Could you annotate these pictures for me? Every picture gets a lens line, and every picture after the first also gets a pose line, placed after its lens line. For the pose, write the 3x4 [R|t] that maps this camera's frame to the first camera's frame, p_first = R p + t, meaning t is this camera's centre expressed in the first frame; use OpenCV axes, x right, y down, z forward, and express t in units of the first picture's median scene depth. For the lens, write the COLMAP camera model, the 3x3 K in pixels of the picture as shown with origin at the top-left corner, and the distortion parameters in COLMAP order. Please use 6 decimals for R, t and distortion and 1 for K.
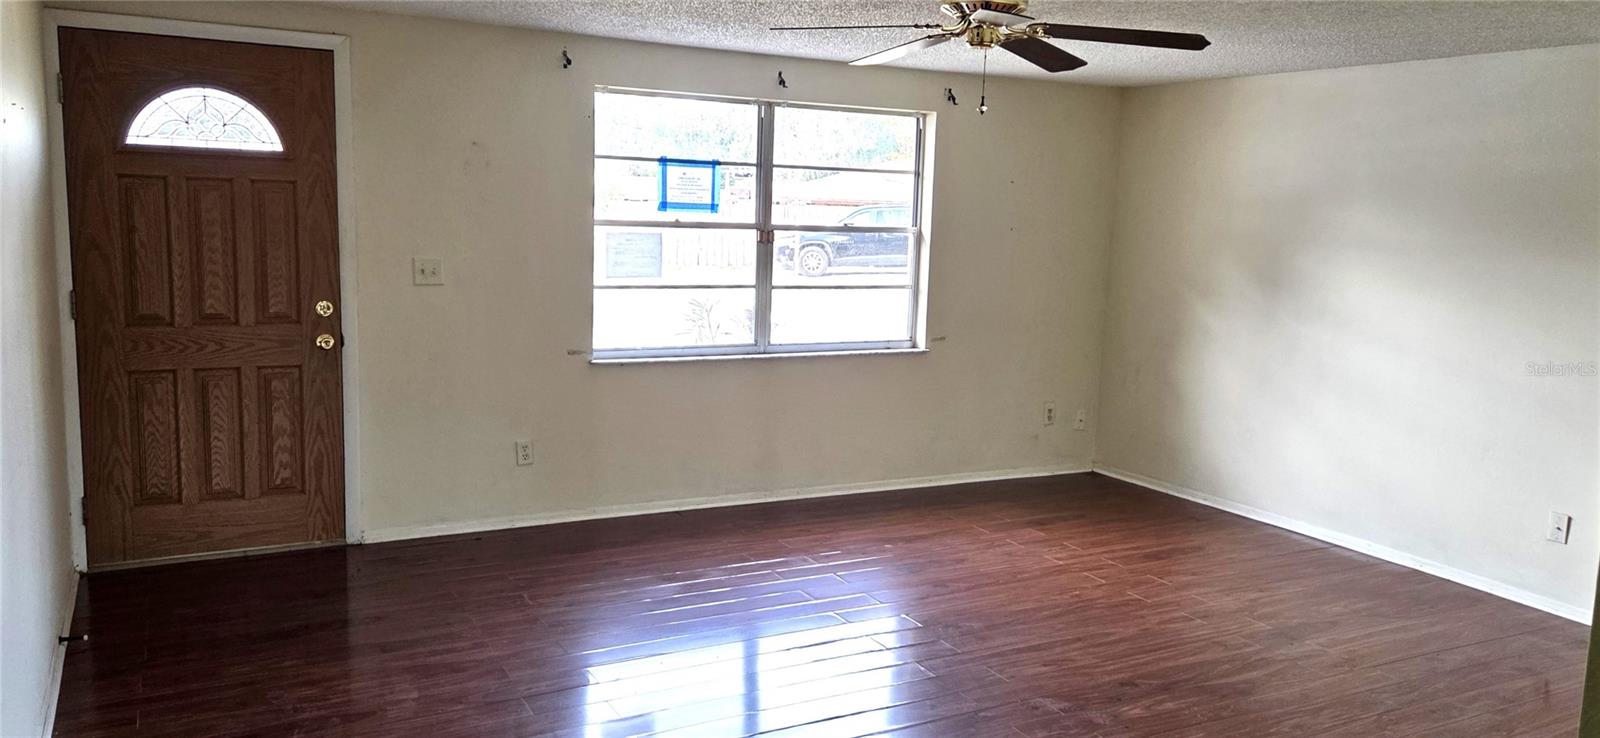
lens RADIAL K [[1148.6, 0, 792.8], [0, 1148.6, 364.7], [0, 0, 1]] dist [0.066617, -0.019661]
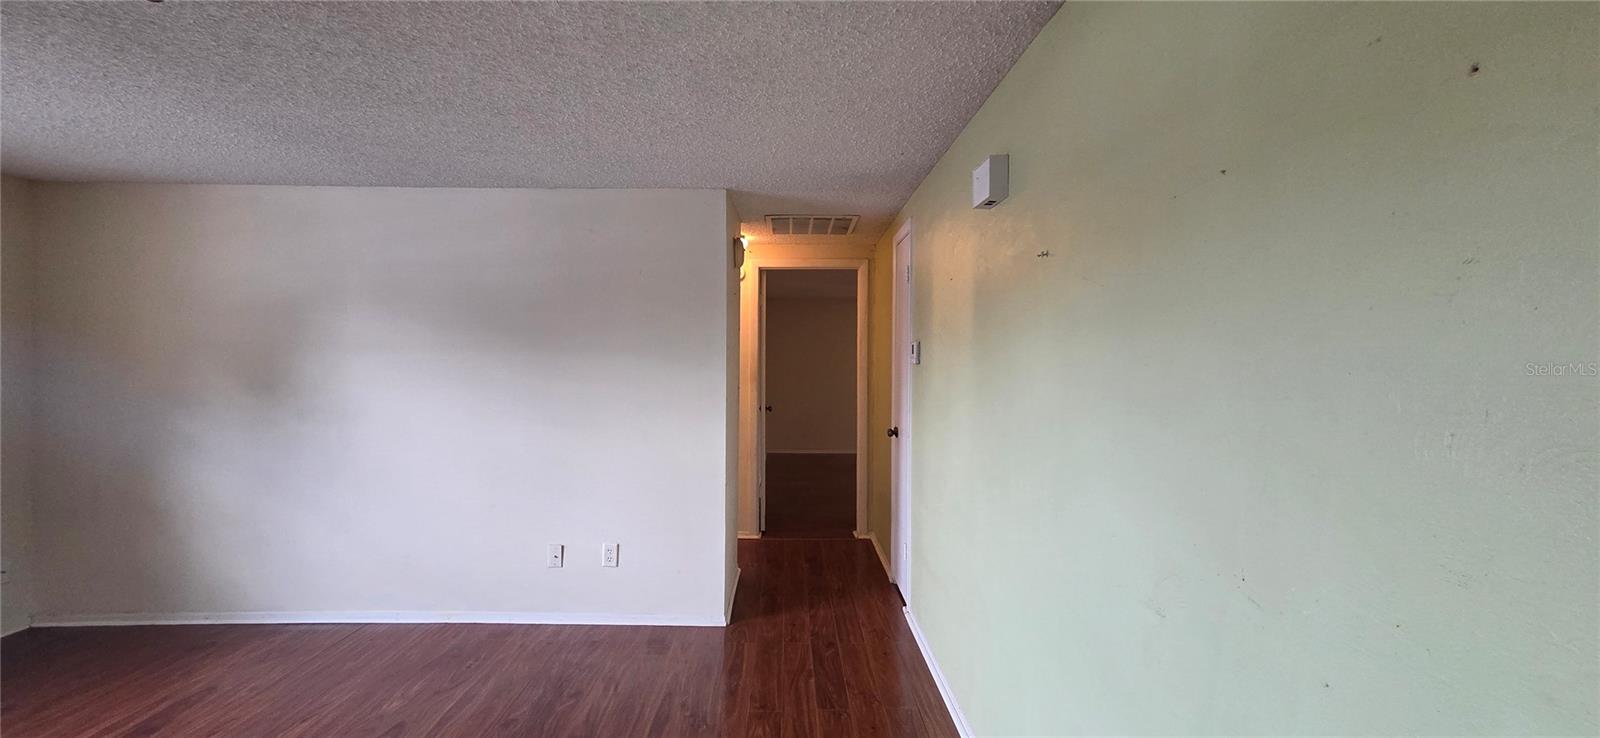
lens RADIAL K [[664.8, 0, 810.8], [0, 664.8, 363.0], [0, 0, 1]] dist [0.007650, -0.000079]
pose [[0.442699, -0.043429, 0.895618, 0.115483], [0.132761, 0.990992, -0.017569, -0.020463], [-0.886788, 0.126680, 0.444477, 0.363493]]
